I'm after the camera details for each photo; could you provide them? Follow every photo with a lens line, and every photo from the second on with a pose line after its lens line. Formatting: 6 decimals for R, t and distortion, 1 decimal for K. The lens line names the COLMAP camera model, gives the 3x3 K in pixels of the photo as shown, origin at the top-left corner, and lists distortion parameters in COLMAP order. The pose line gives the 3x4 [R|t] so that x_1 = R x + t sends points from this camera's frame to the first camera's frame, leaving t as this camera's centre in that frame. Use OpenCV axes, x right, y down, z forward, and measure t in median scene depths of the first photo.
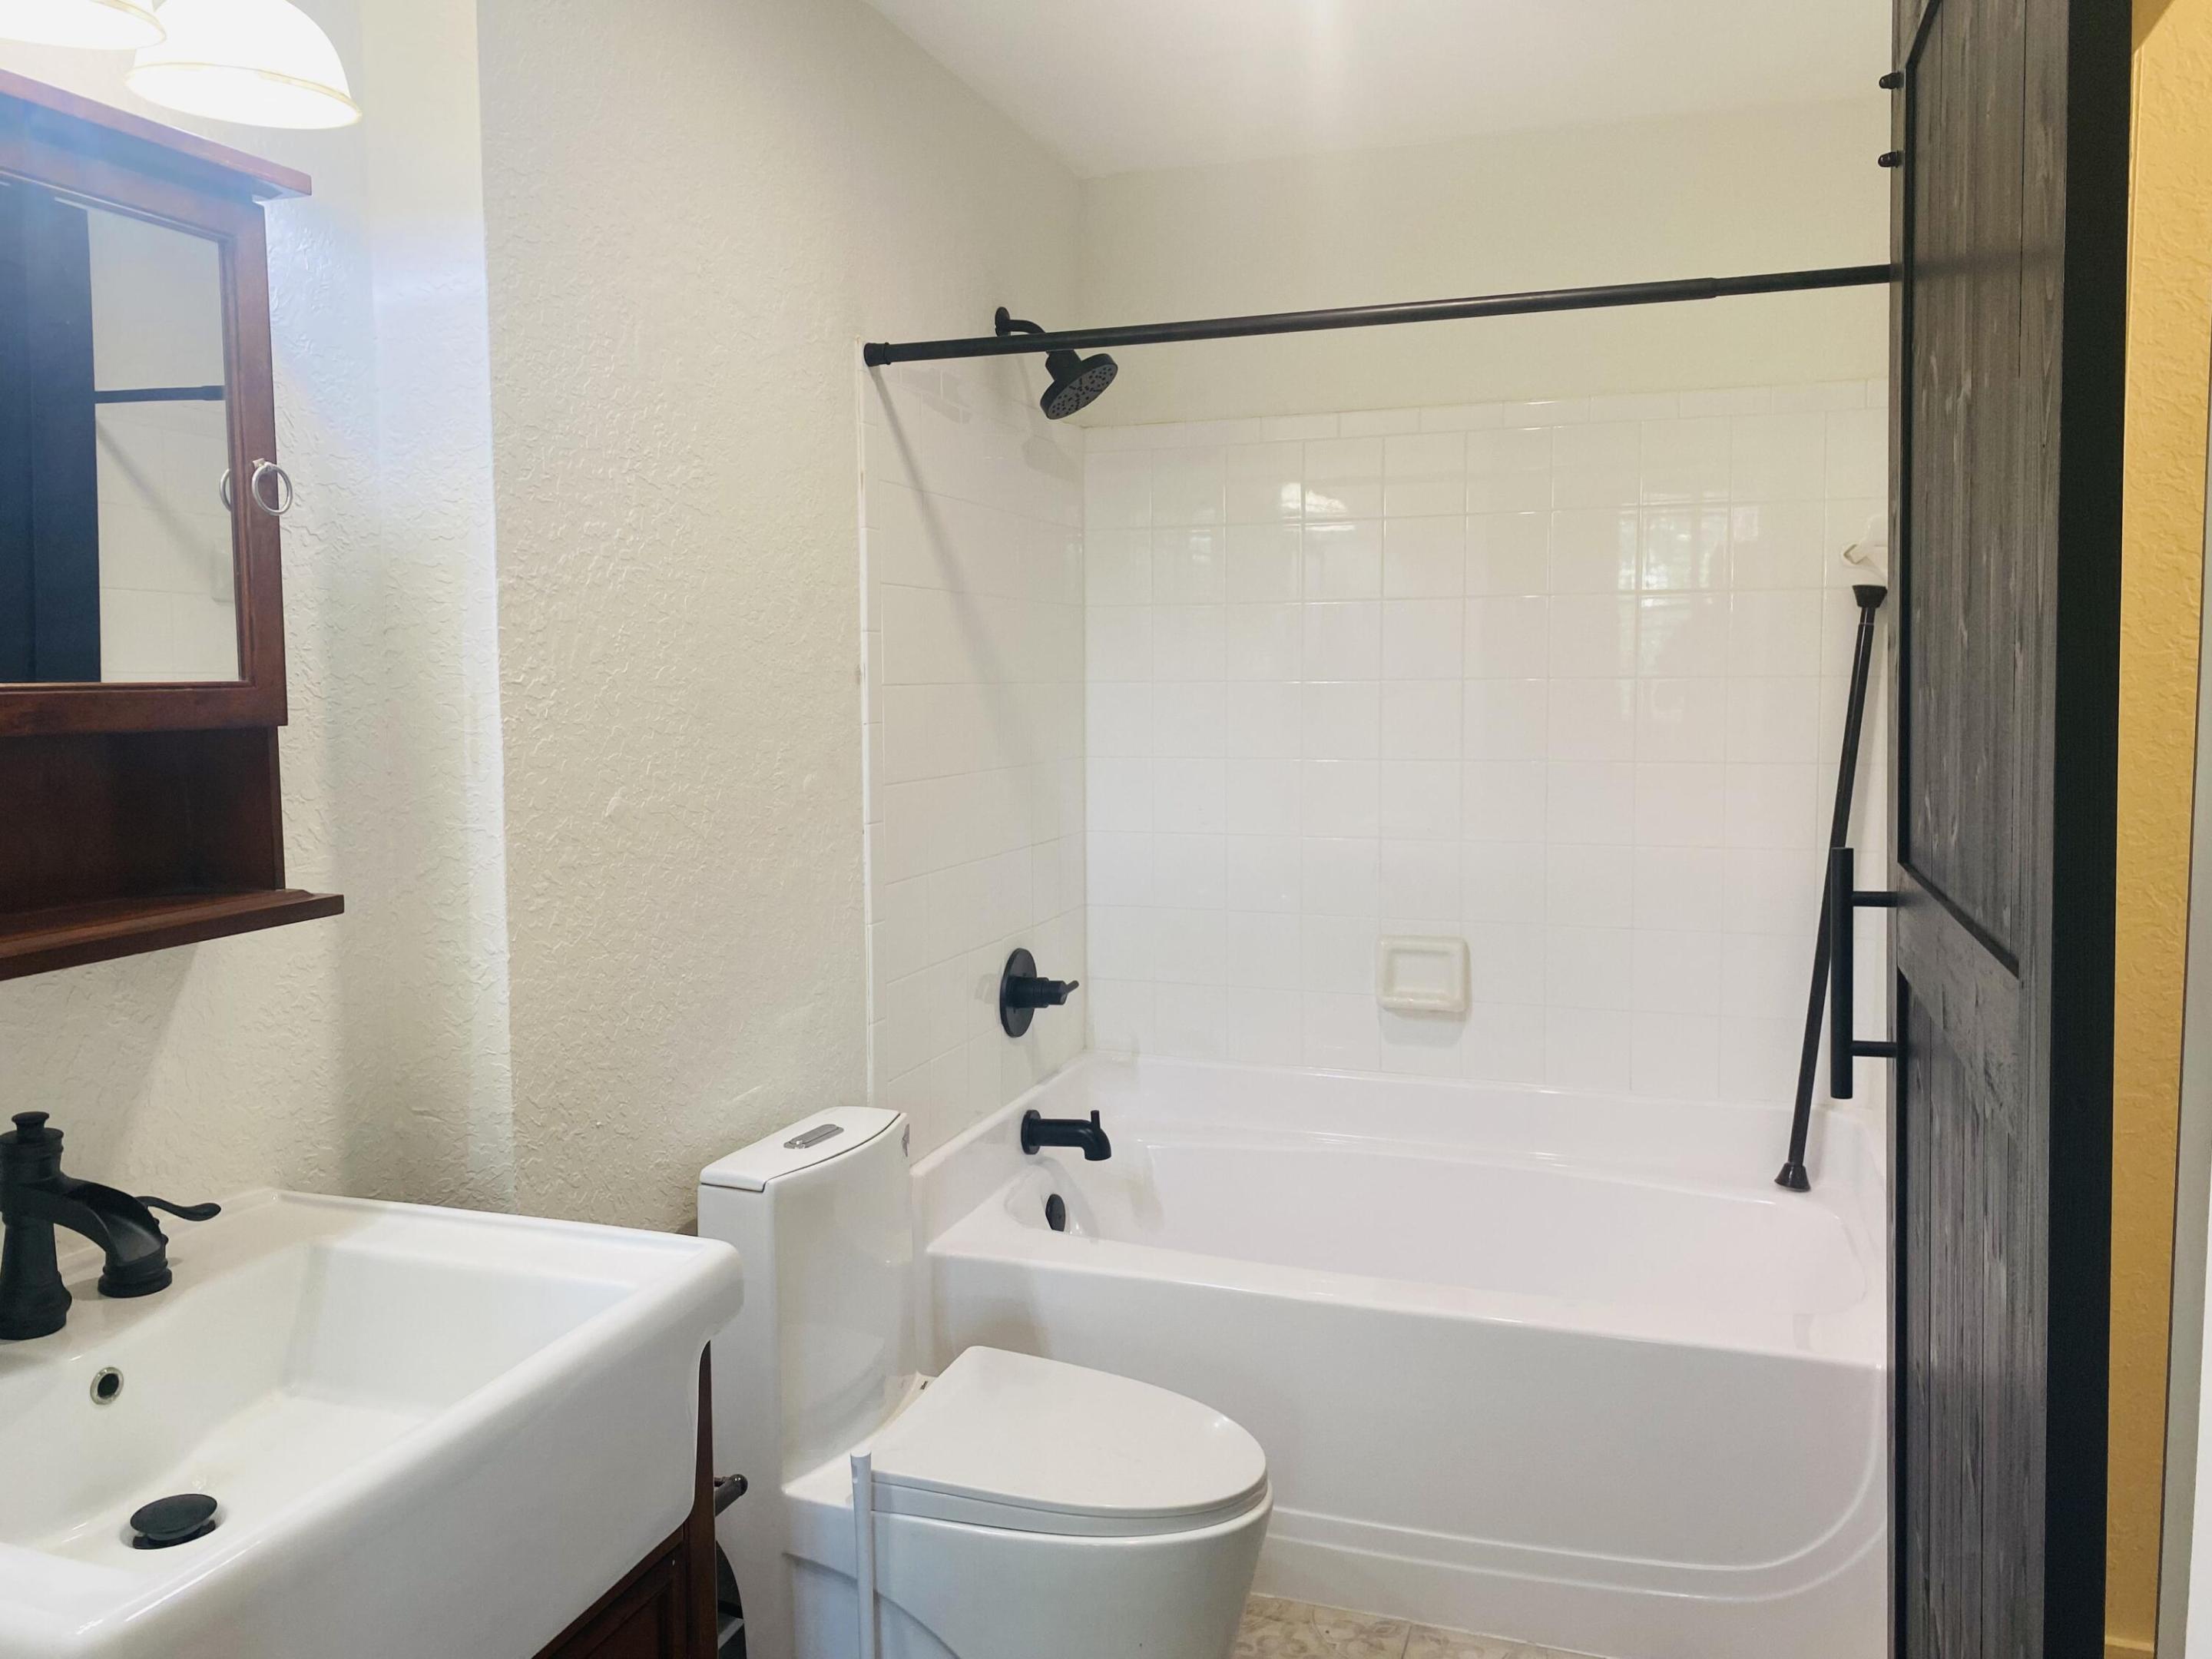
lens RADIAL K [[1688.9, 0, 1143.3], [0, 1688.9, 819.7], [0, 0, 1]] dist [0.004871, 0.003845]
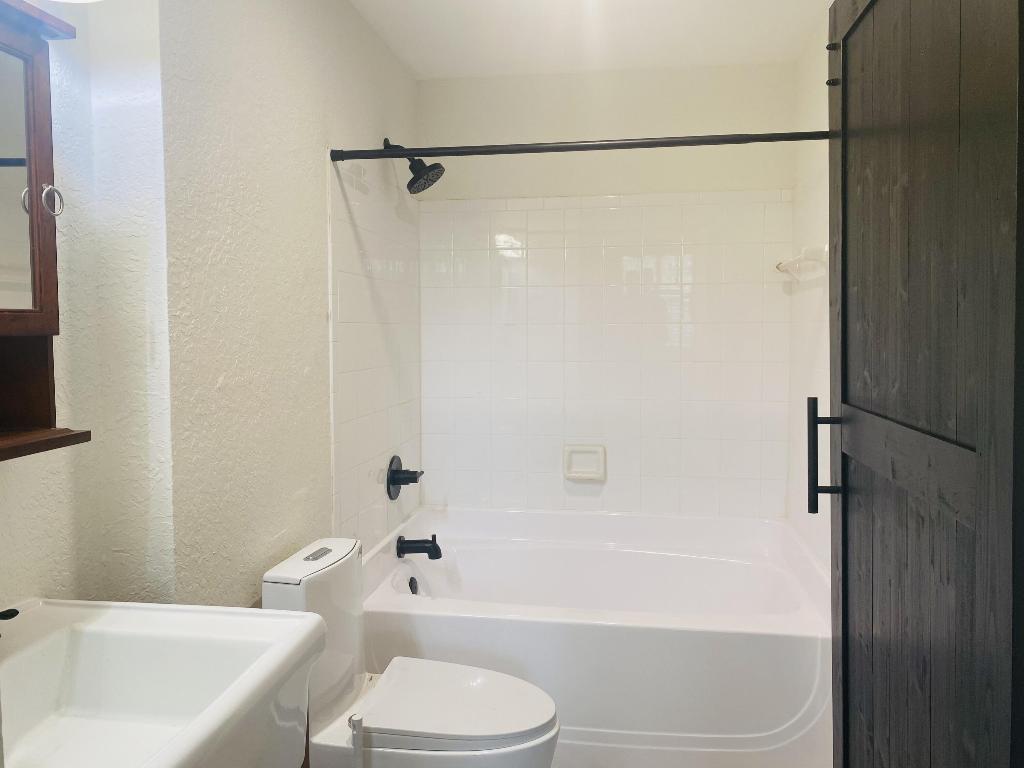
lens RADIAL K [[781.8, 0, 529.3], [0, 781.8, 379.4], [0, 0, 1]] dist [0.004871, 0.003845]
pose [[0.983789, -0.008540, 0.179125, -0.131392], [0.012376, 0.999717, -0.020308, 0.010414], [-0.178900, 0.022196, 0.983617, 0.081654]]
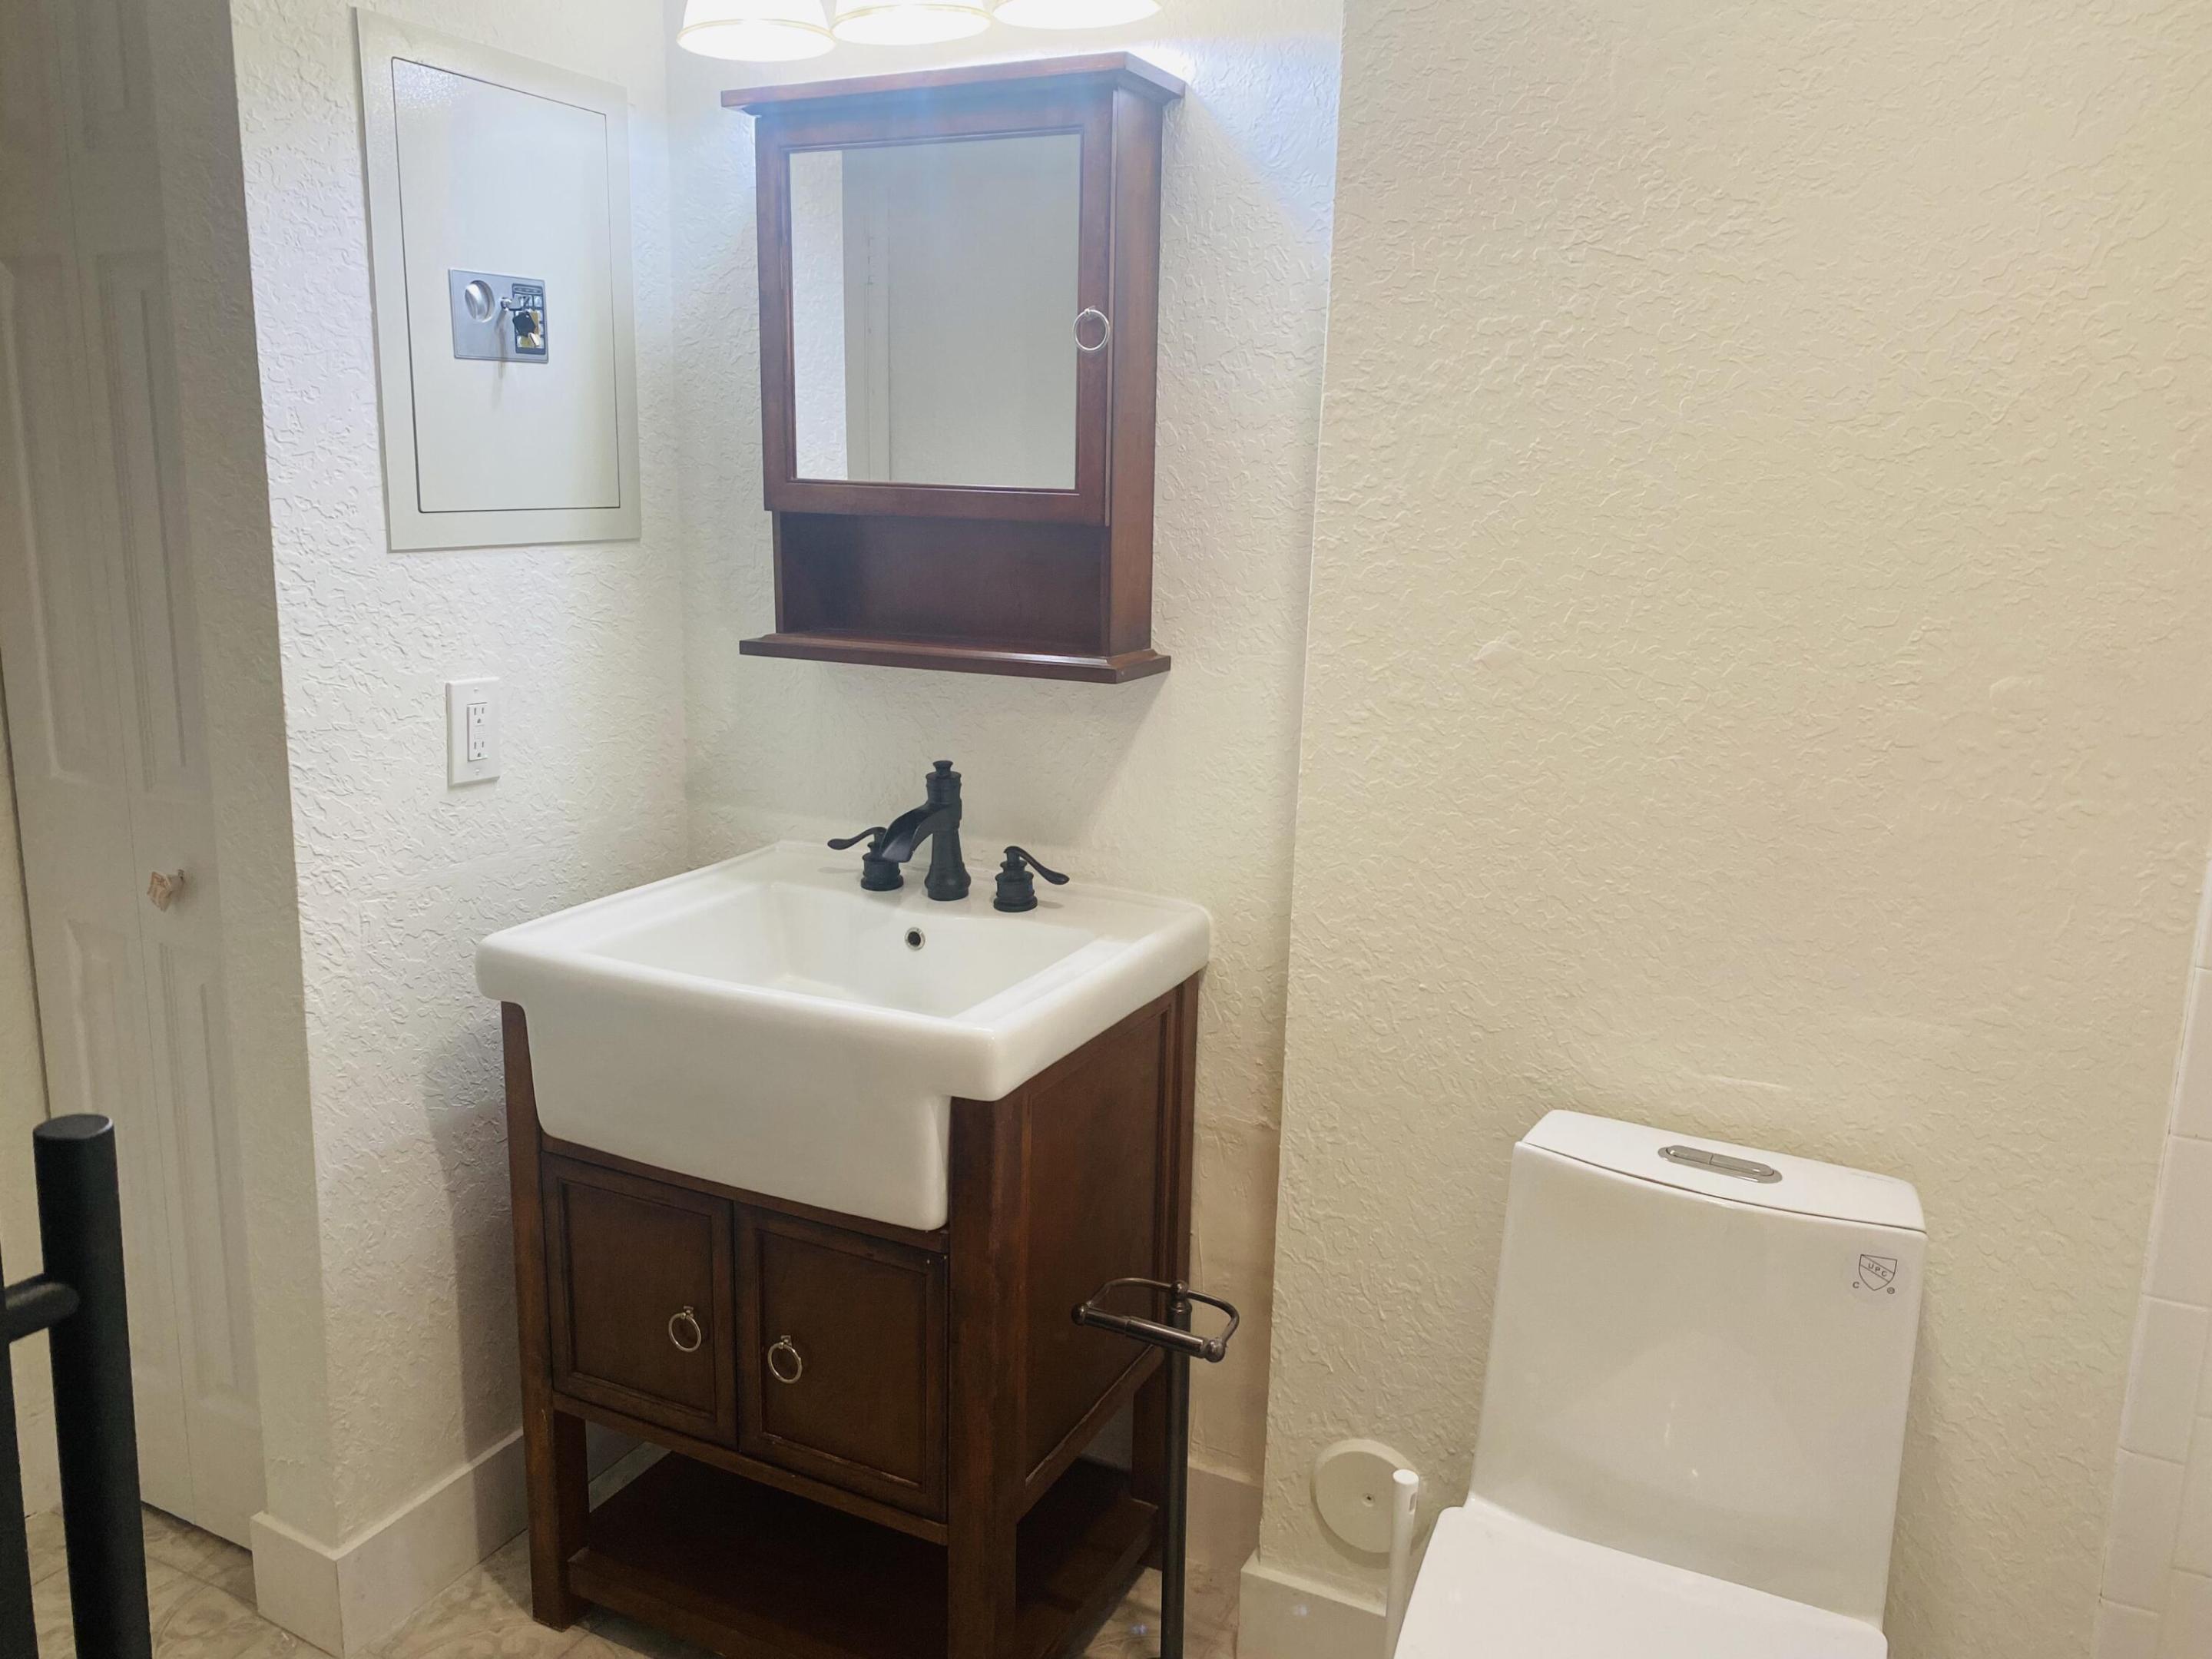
lens RADIAL K [[1709.1, 0, 1101.2], [0, 1709.1, 807.7], [0, 0, 1]] dist [0.138029, -0.367231]
pose [[-0.157300, 0.200634, -0.966955, 0.592053], [-0.109184, 0.969609, 0.218946, -0.101612], [0.981497, 0.140016, -0.130614, 0.925770]]
